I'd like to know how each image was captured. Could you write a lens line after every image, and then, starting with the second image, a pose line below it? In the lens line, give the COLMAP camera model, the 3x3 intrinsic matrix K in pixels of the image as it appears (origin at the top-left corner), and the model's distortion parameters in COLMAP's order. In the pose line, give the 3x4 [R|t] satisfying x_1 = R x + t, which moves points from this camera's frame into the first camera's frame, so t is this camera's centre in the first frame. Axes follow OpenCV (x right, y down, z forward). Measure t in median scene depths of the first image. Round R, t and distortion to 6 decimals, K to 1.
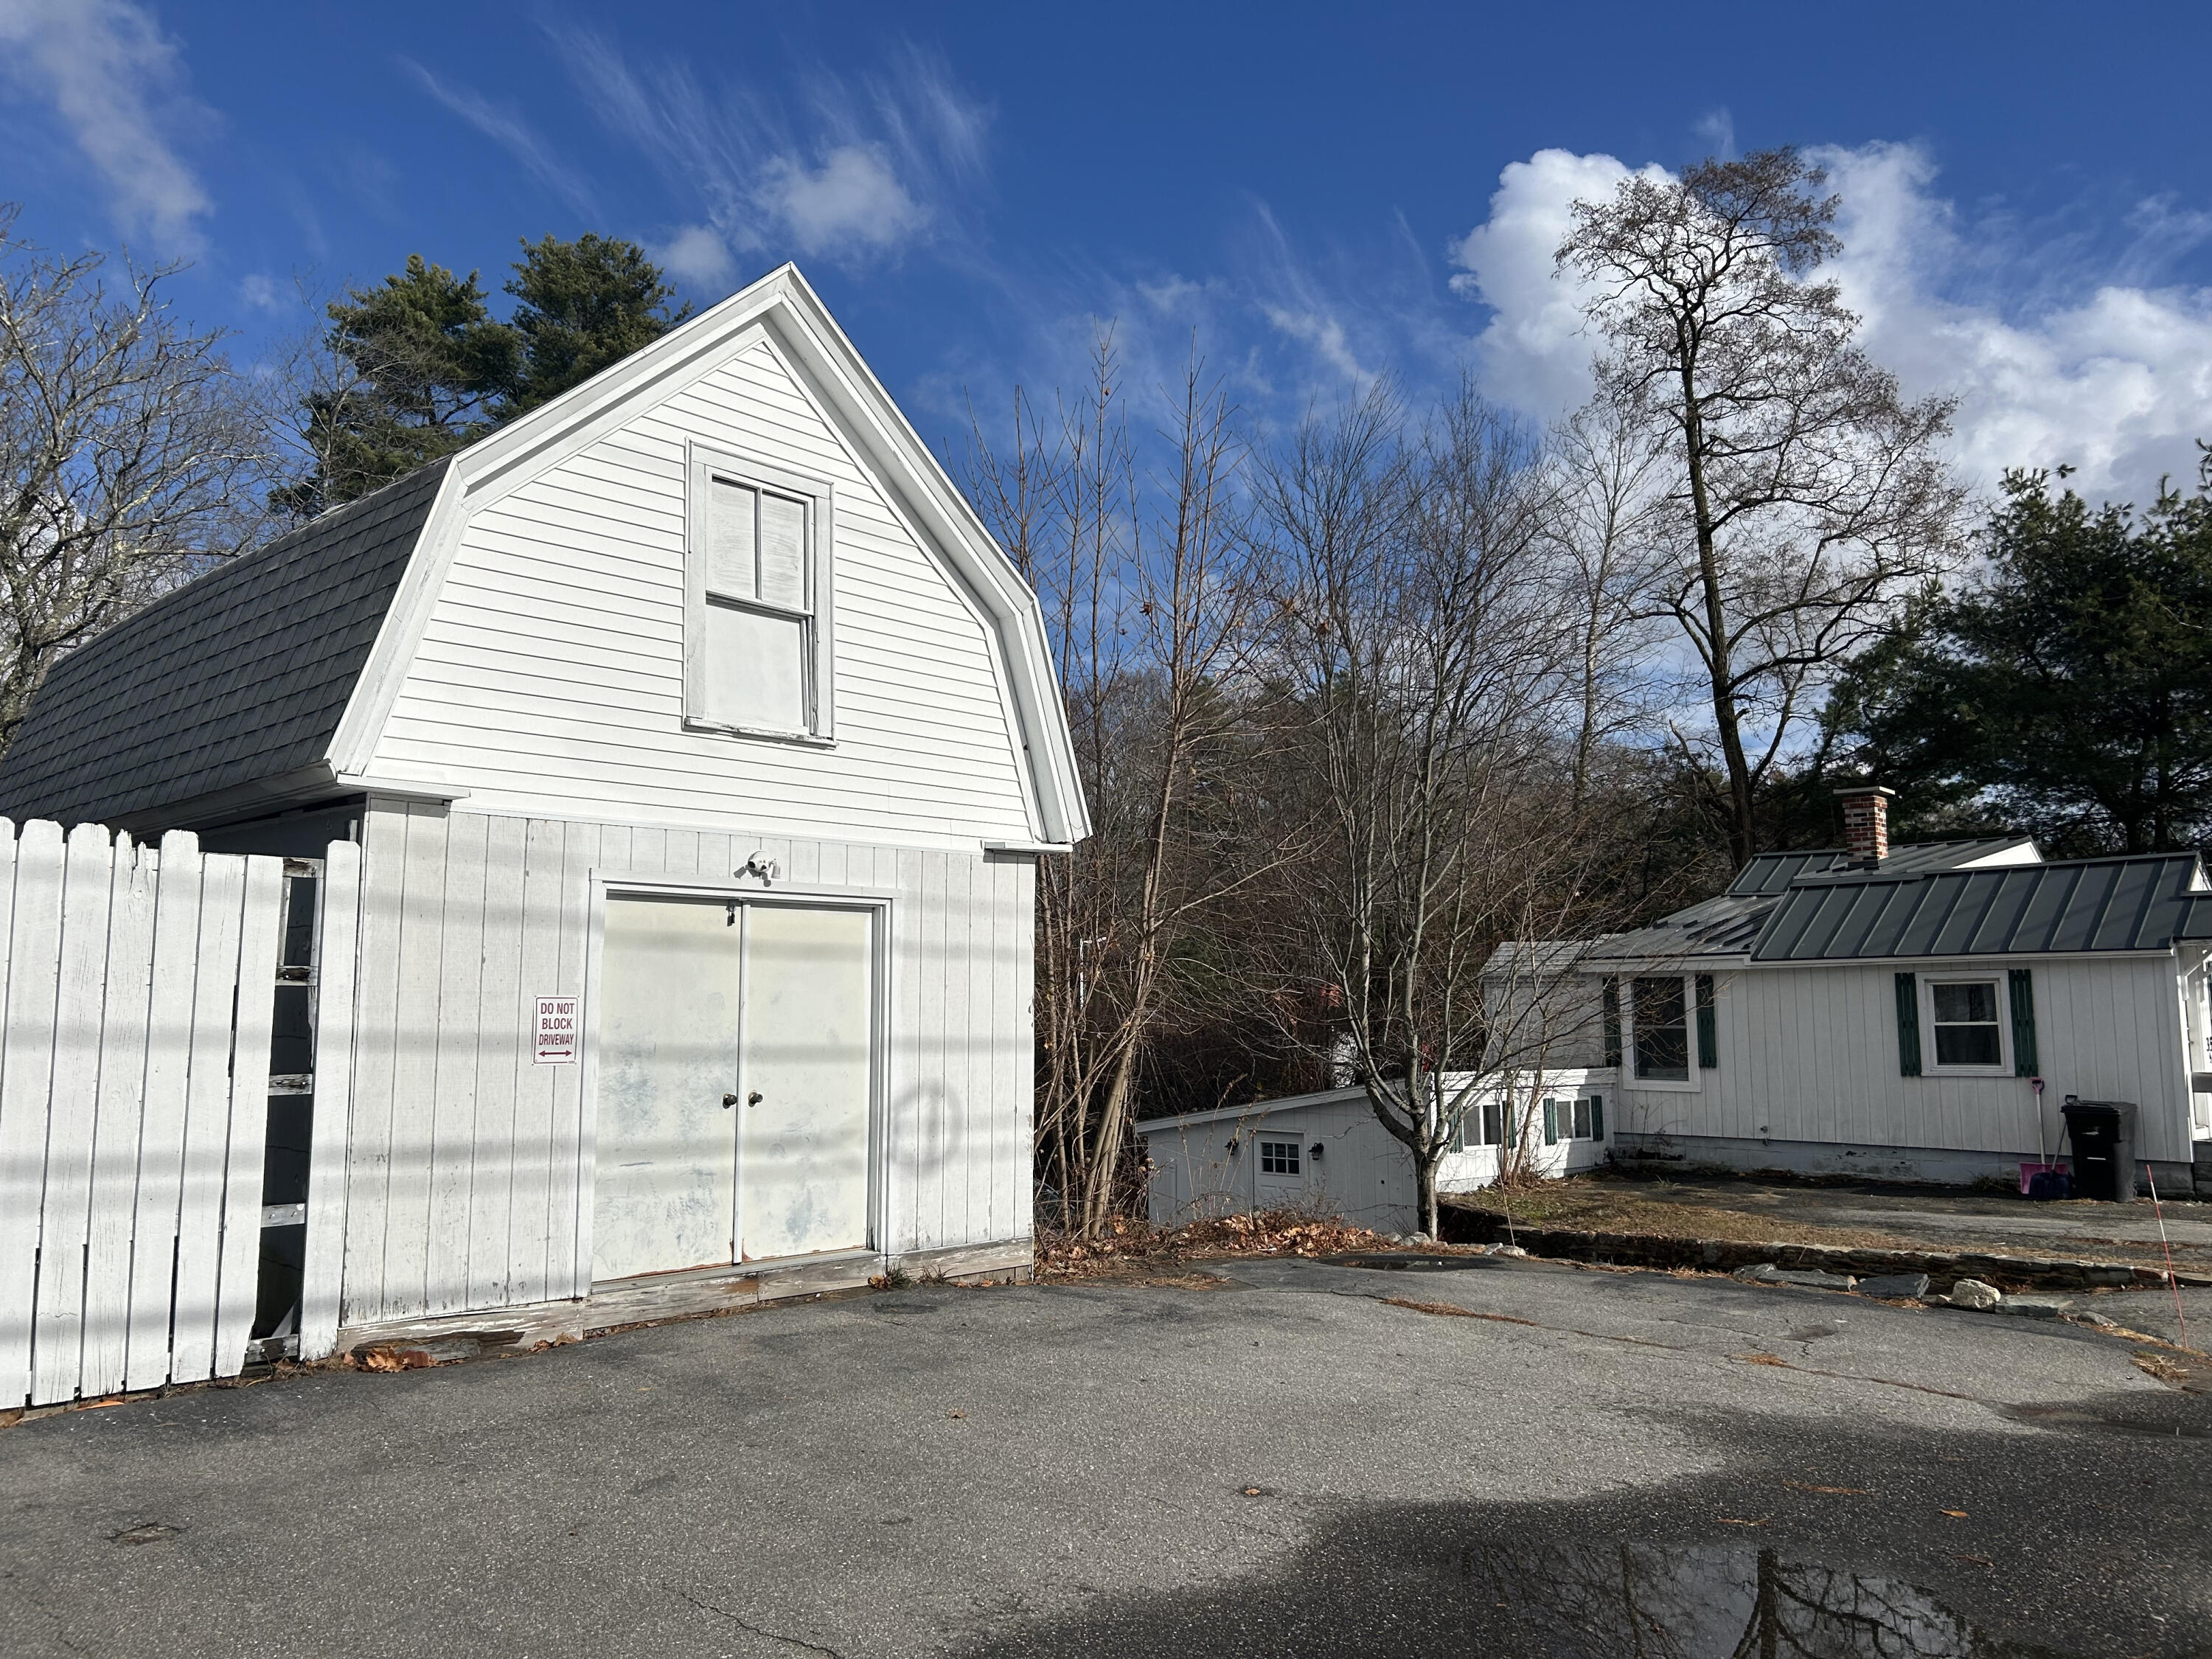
lens RADIAL K [[1680.4, 0, 1106.0], [0, 1680.4, 829.5], [0, 0, 1]] dist [0.073908, -0.098132]
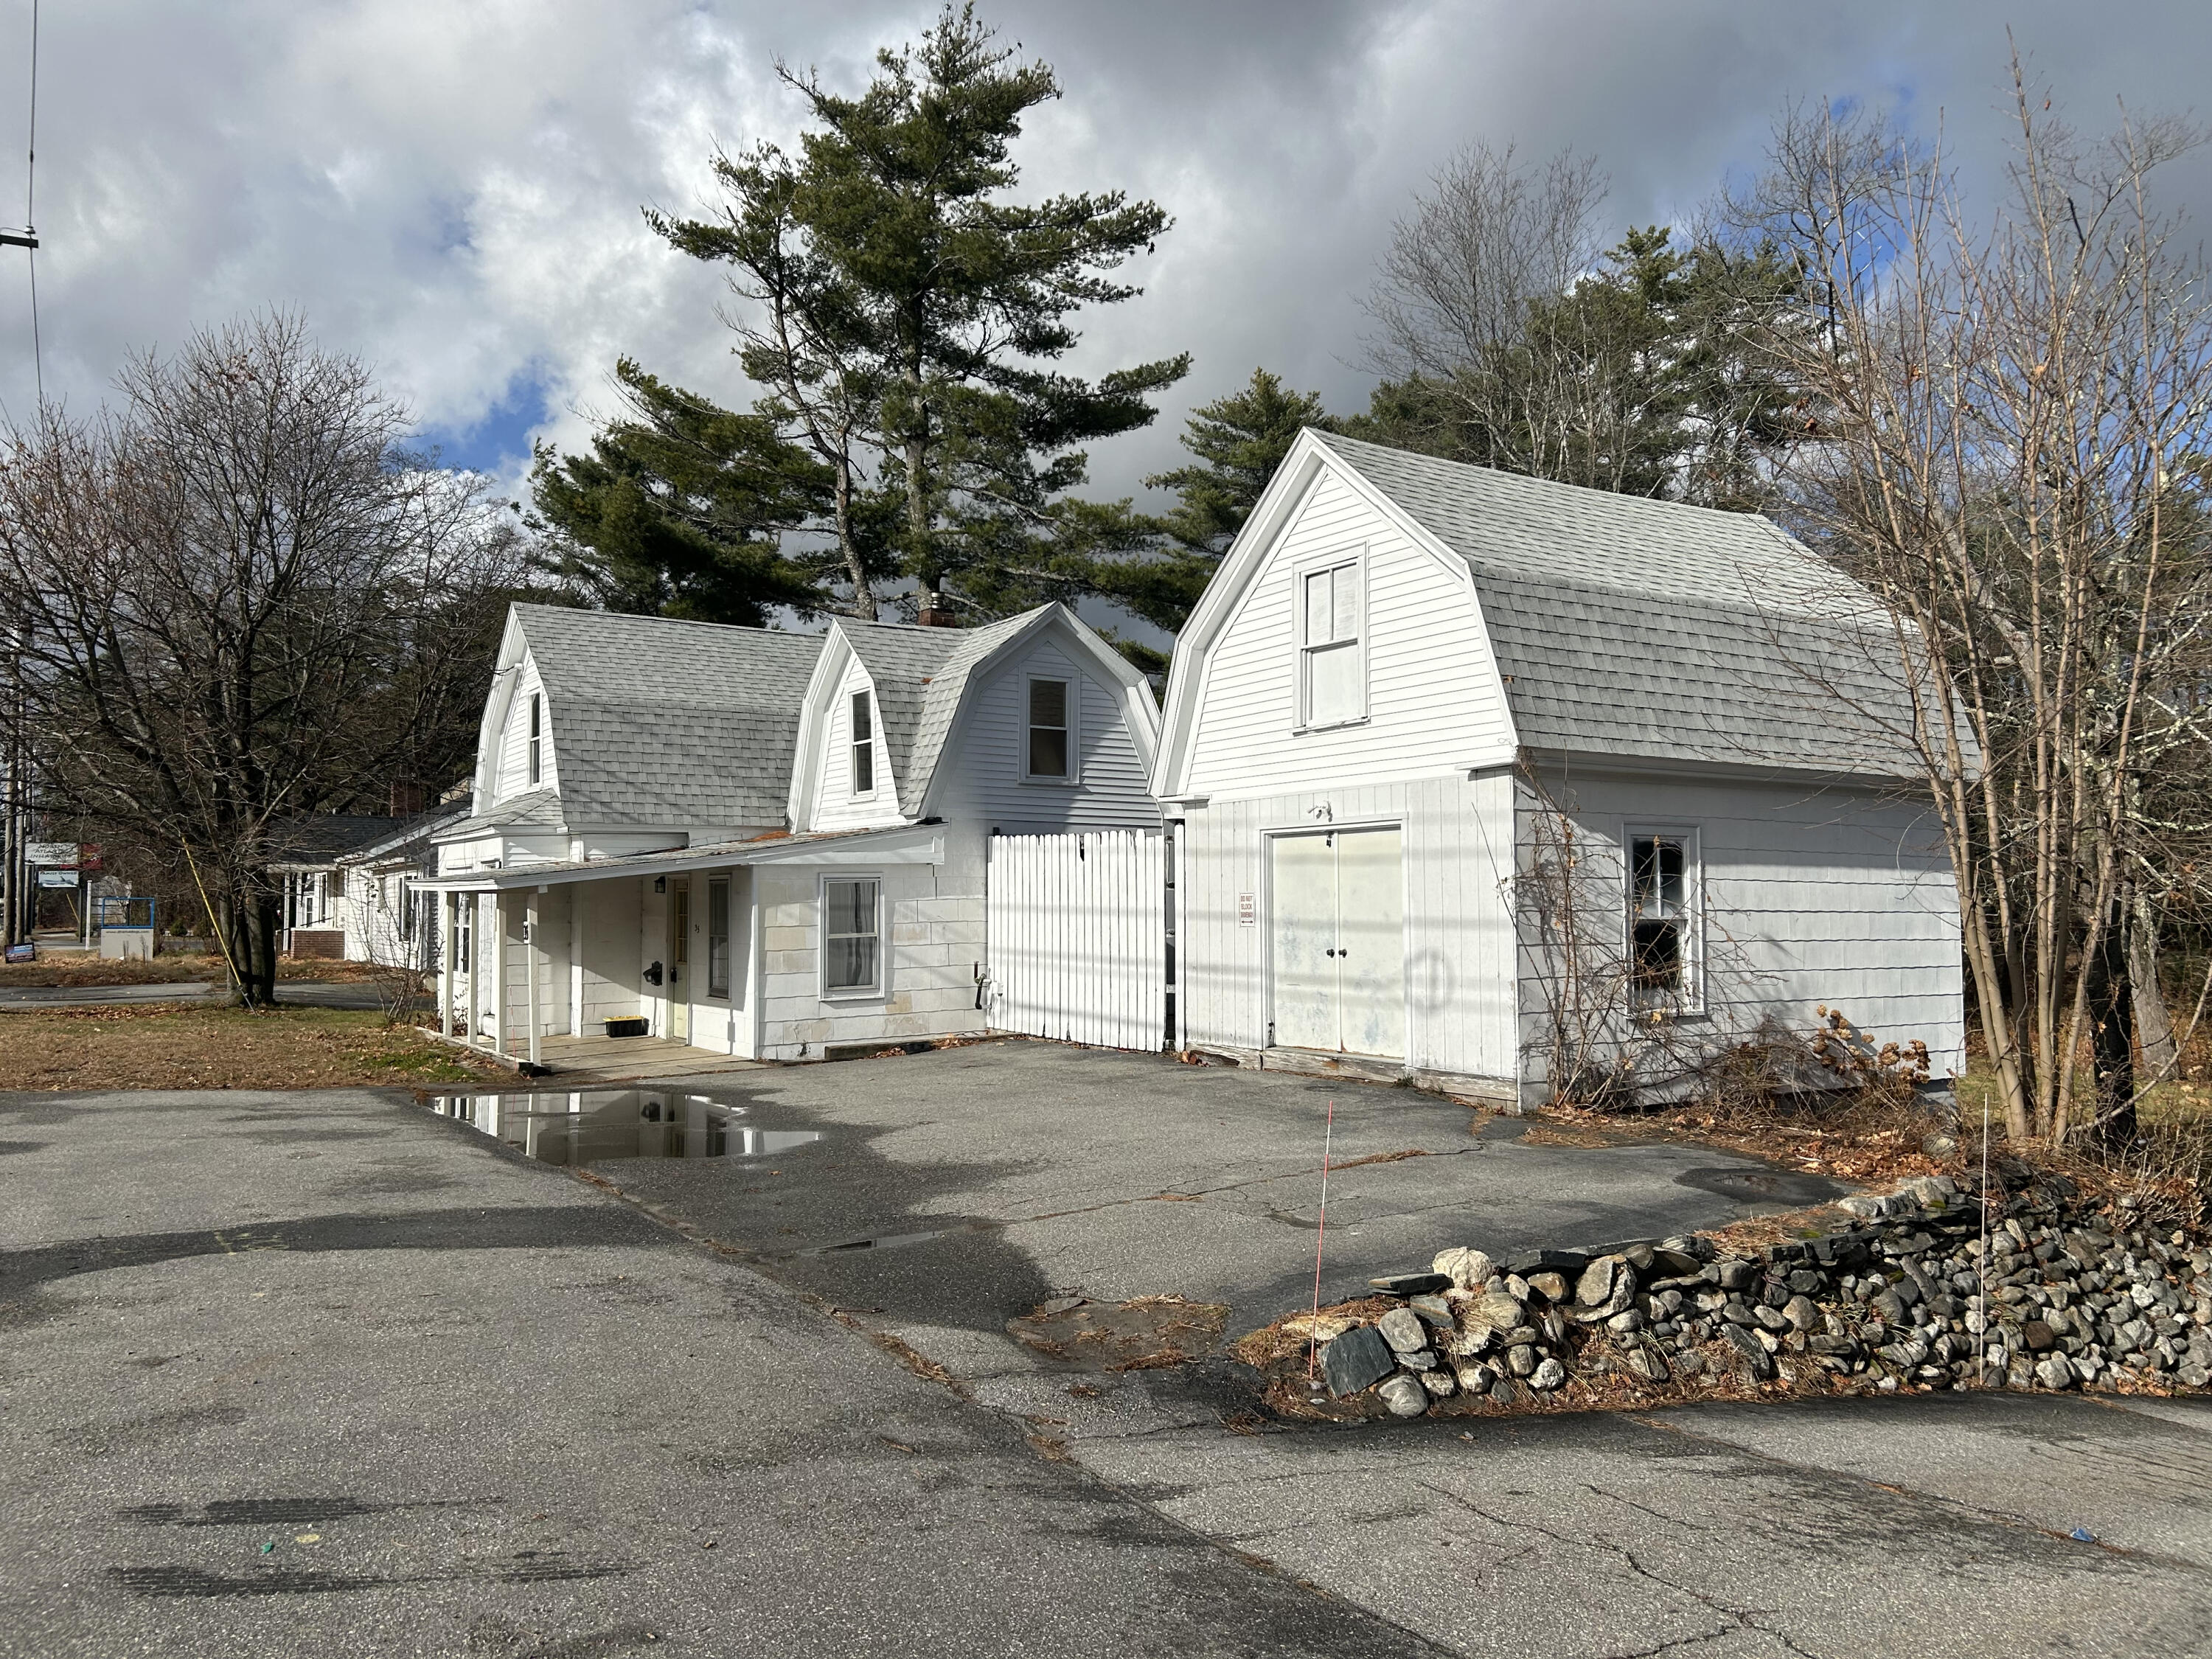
lens RADIAL K [[1680.4, 0, 1106.0], [0, 1680.4, 829.5], [0, 0, 1]] dist [0.073908, -0.098132]
pose [[-0.242664, -0.037285, -0.969394, 1.479579], [0.122637, 0.990065, -0.068779, 0.131698], [0.962328, -0.135574, -0.235680, 1.237219]]
